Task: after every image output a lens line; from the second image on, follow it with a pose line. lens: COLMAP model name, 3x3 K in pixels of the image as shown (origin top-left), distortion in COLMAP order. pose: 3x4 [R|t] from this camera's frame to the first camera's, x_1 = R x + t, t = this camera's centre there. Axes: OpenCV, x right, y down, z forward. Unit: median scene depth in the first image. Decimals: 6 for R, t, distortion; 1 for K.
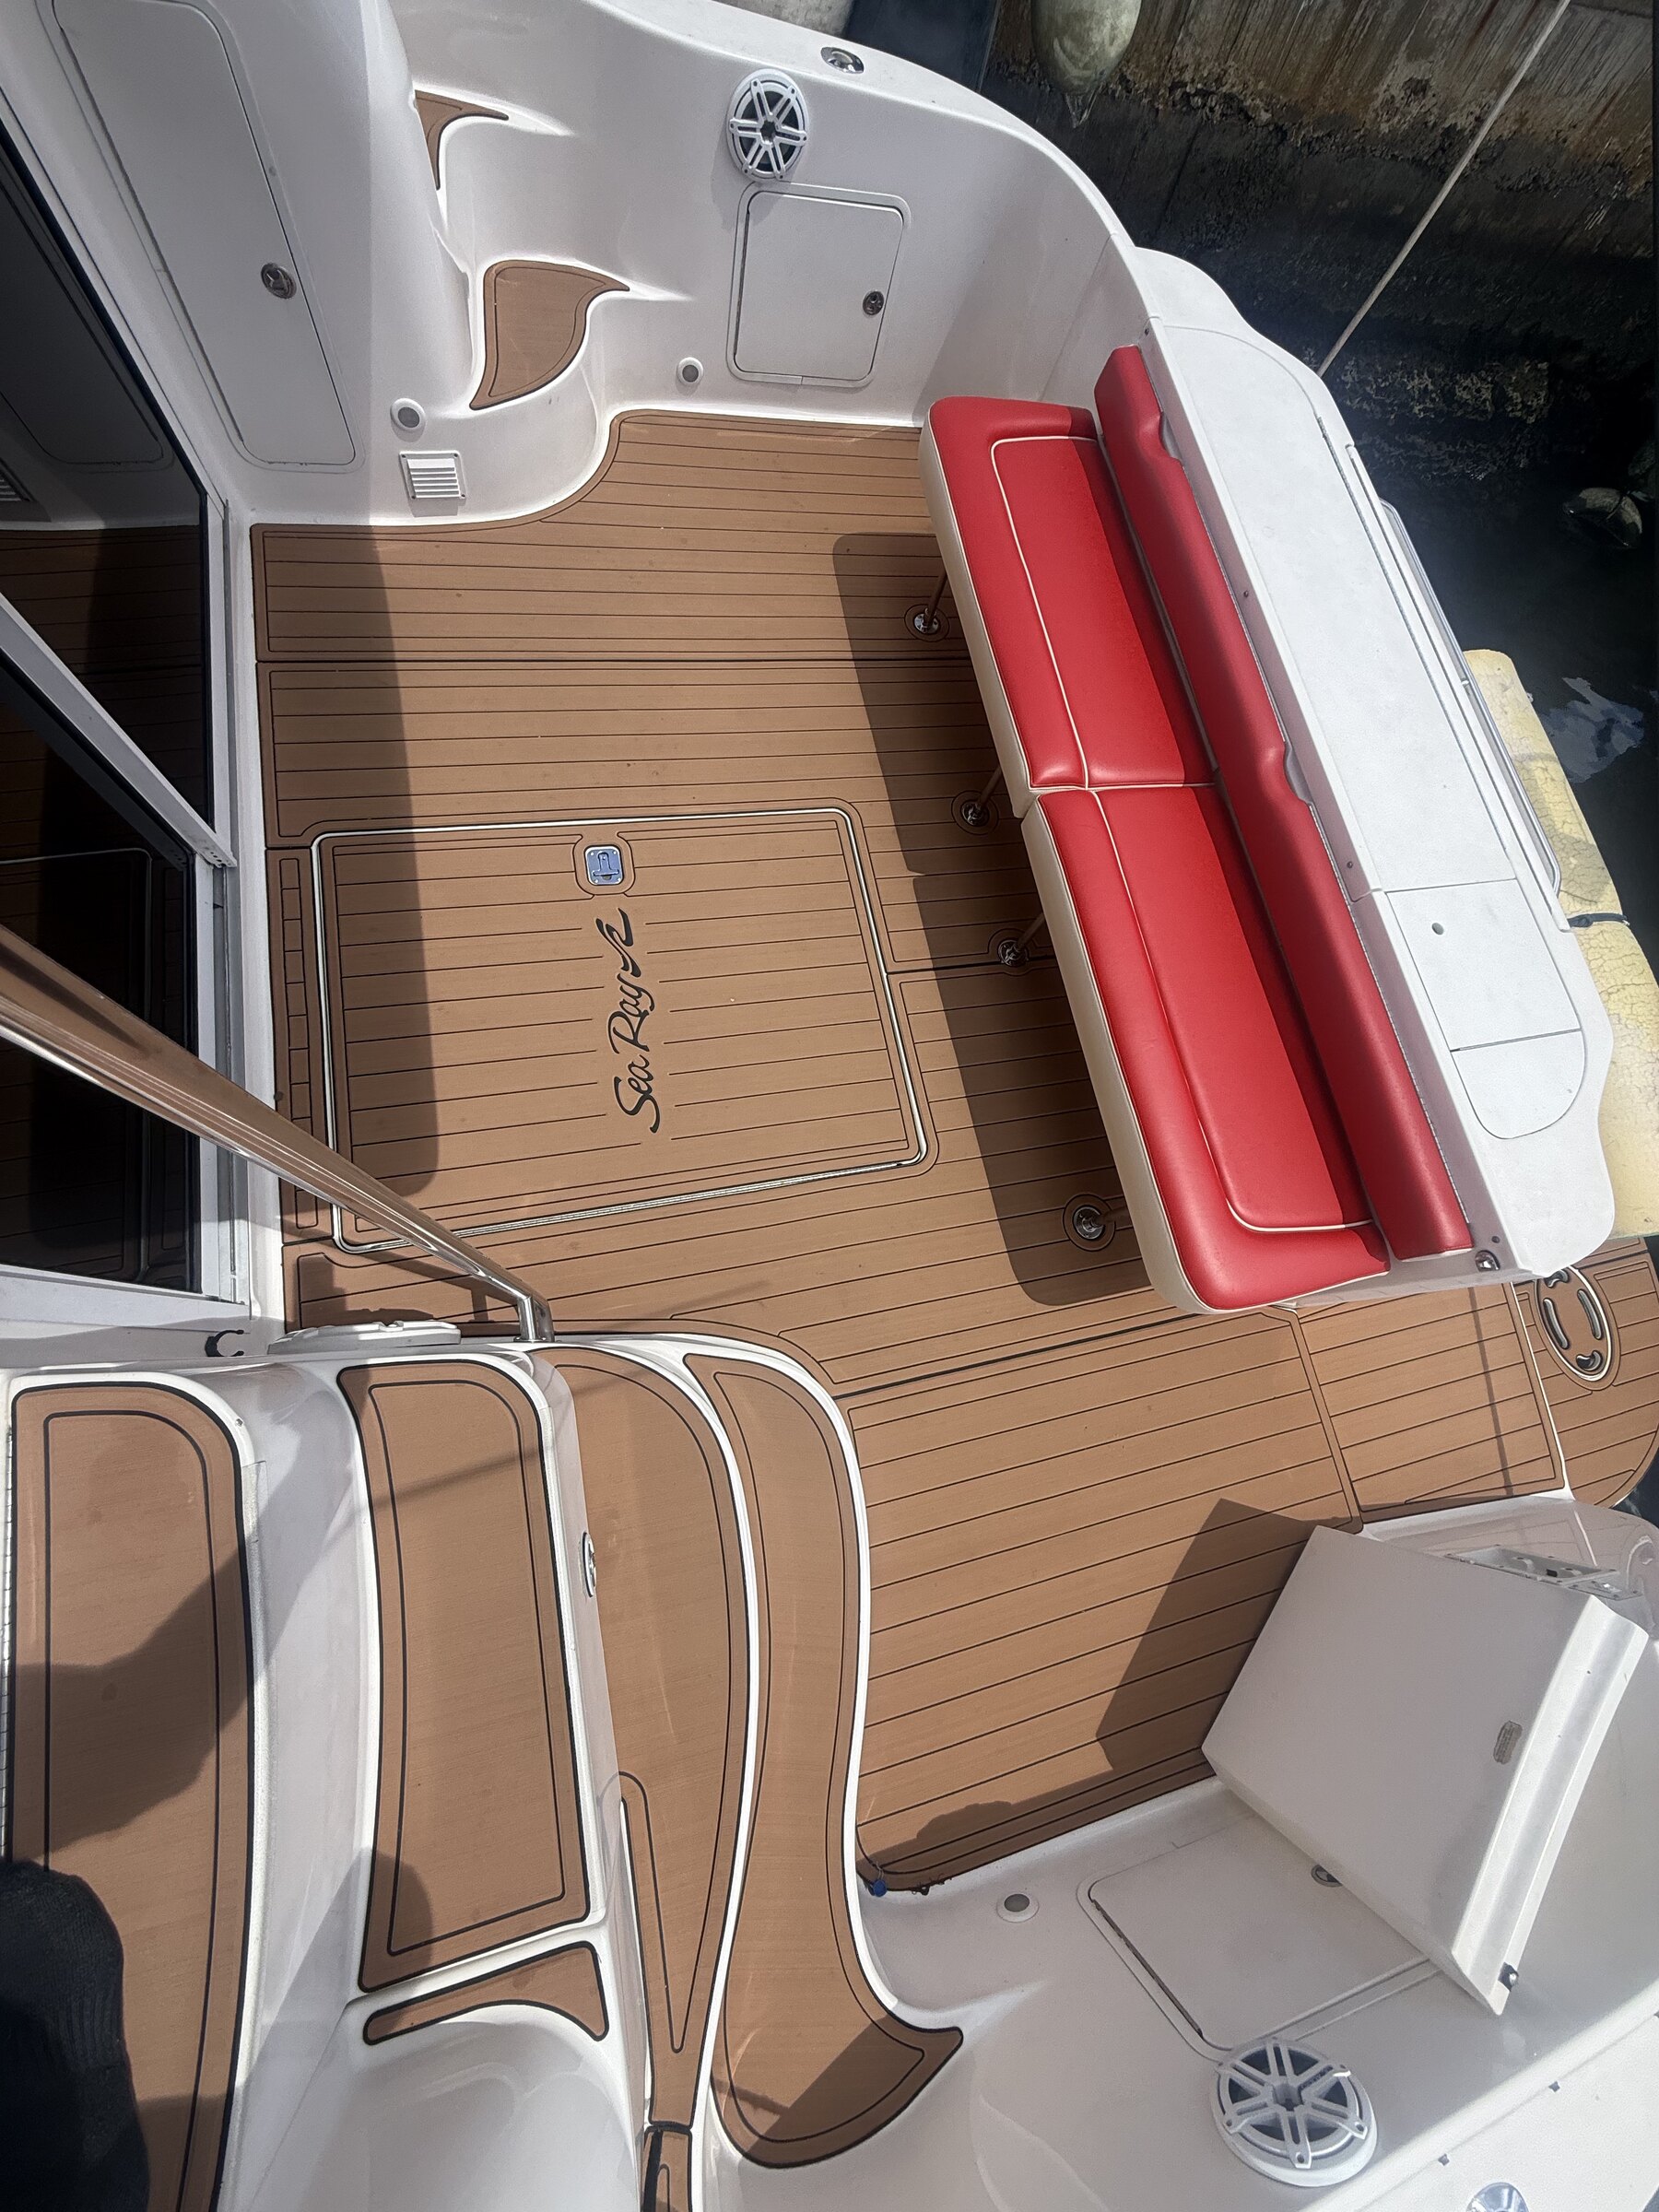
lens RADIAL K [[884.2, 0, 829.0], [0, 884.2, 1105.1], [0, 0, 1]] dist [0.000201, 0.001037]
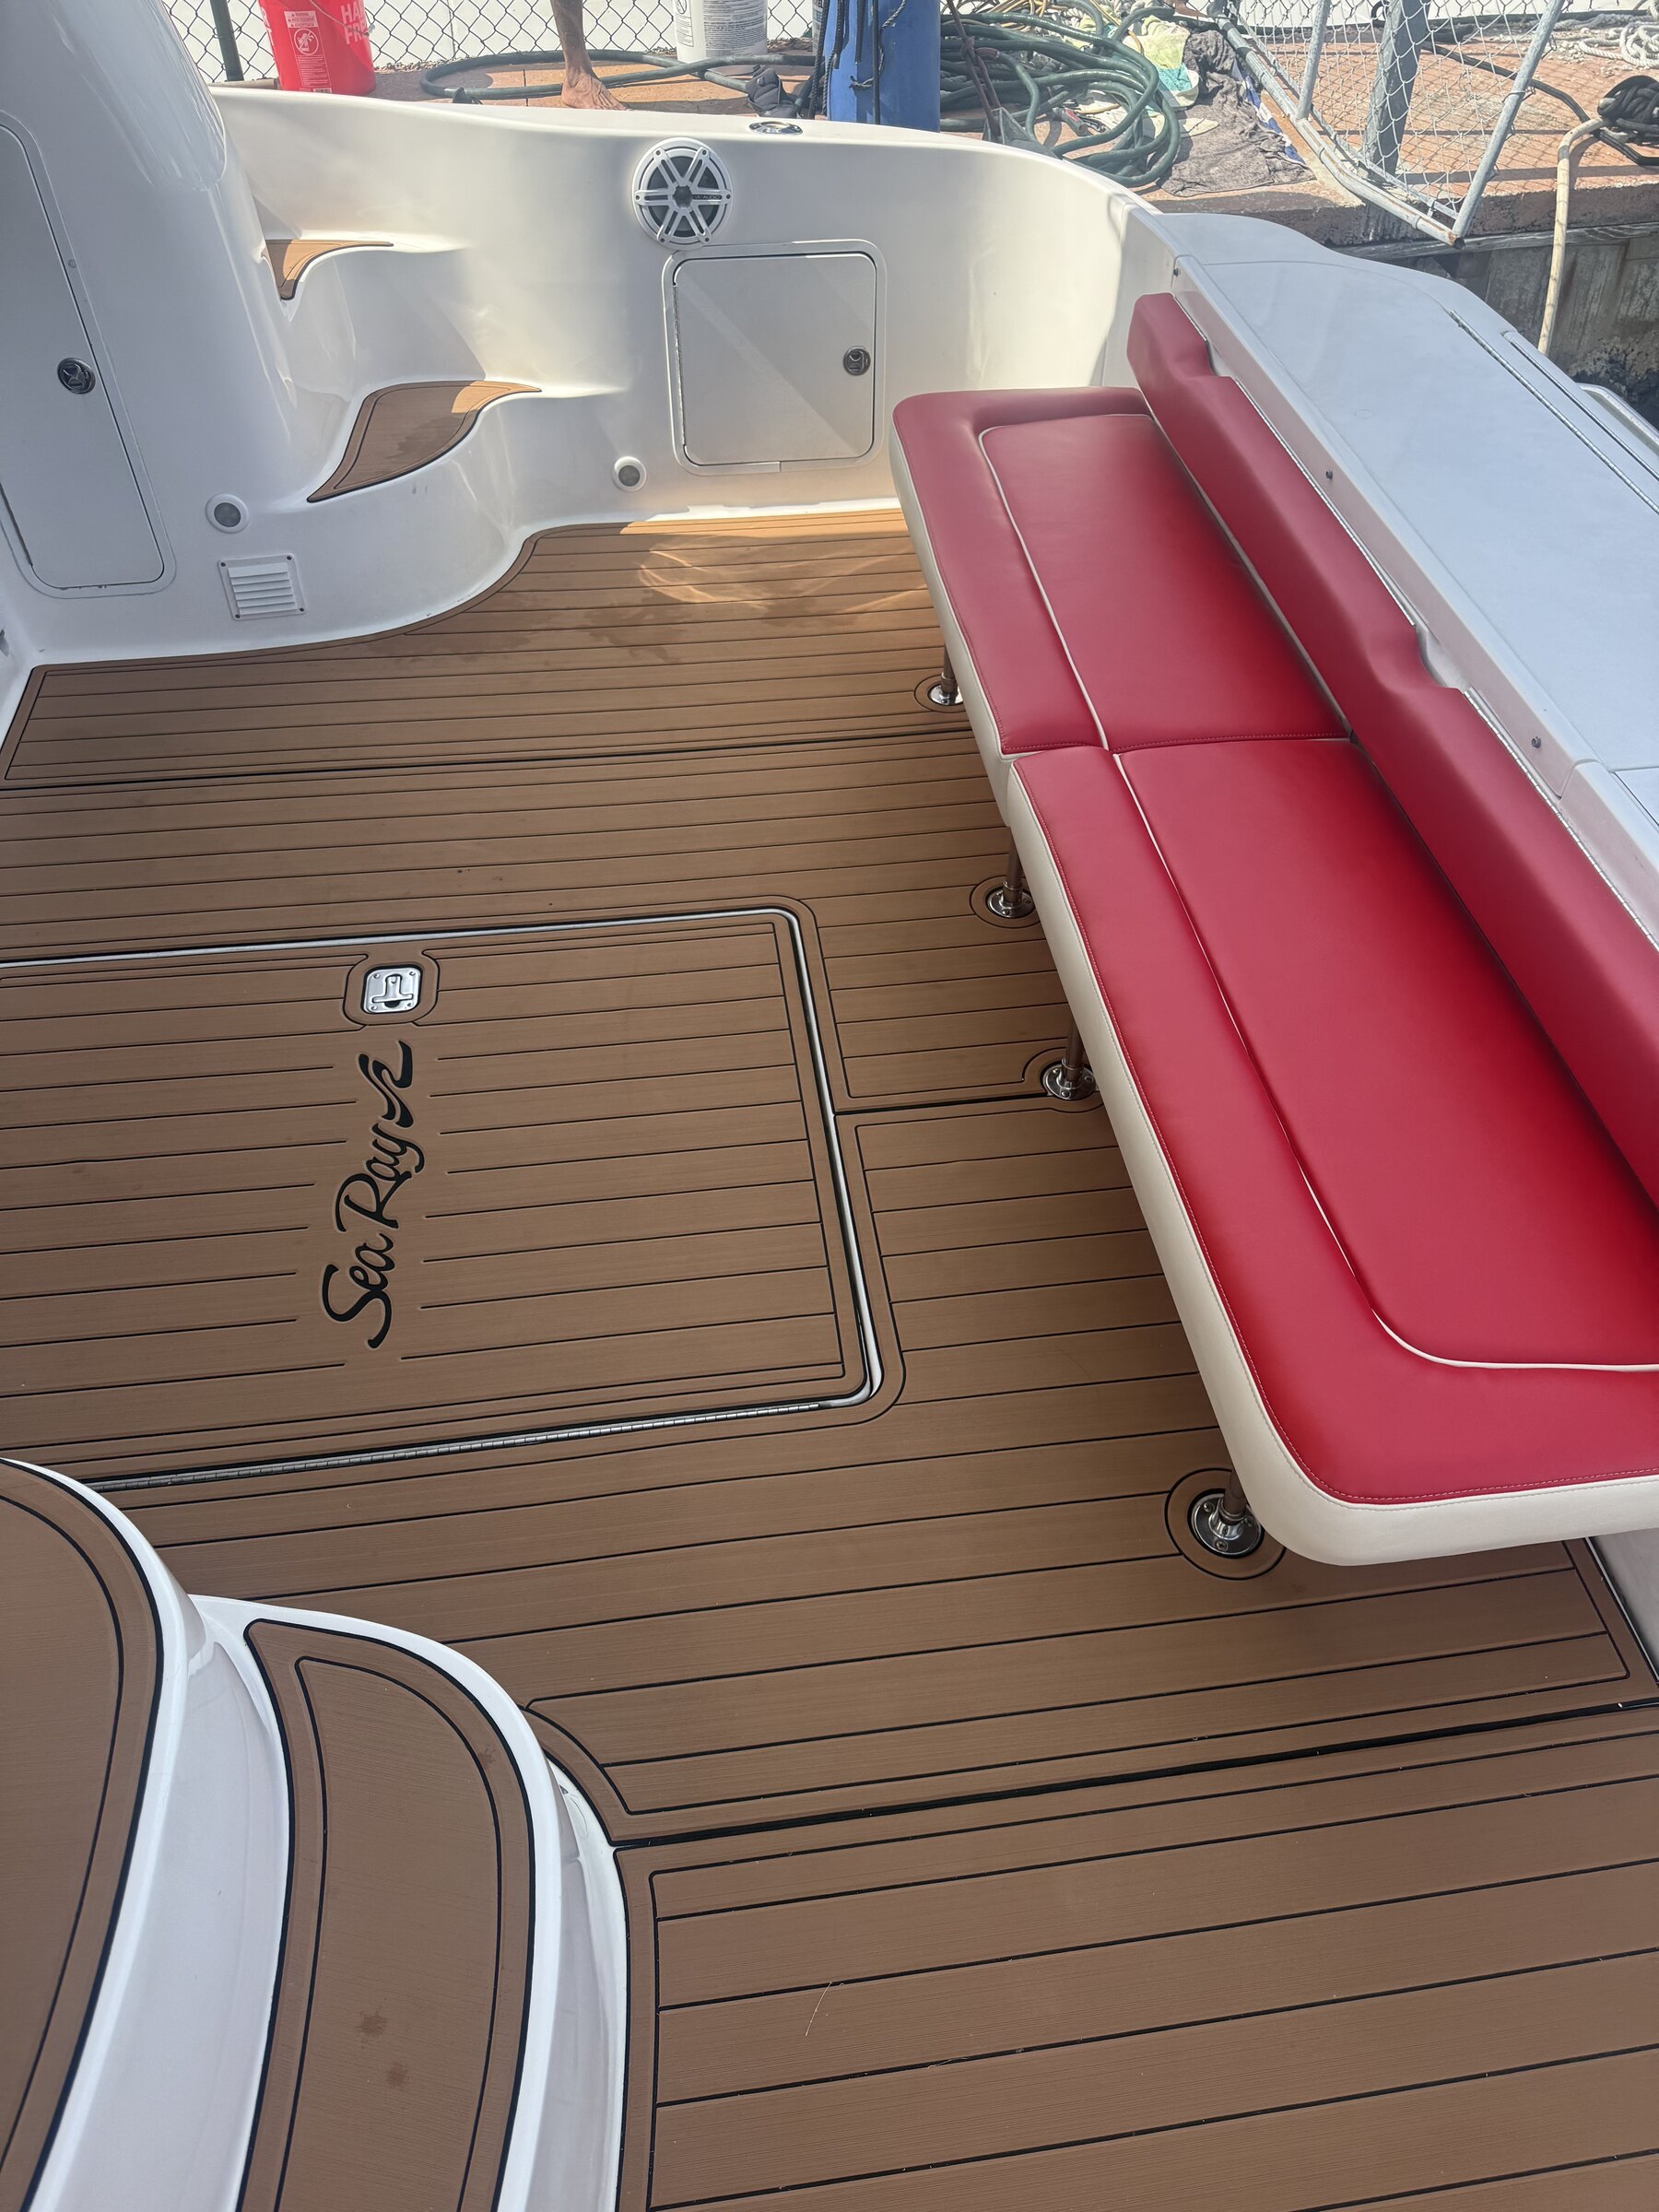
lens RADIAL K [[1572.5, 0, 834.8], [0, 1572.5, 1093.4], [0, 0, 1]] dist [0.026354, -0.014759]
pose [[0.977895, -0.088425, -0.189482, 0.280709], [-0.007599, 0.890554, -0.454813, 0.327341], [0.208961, 0.446200, 0.870196, 0.113014]]
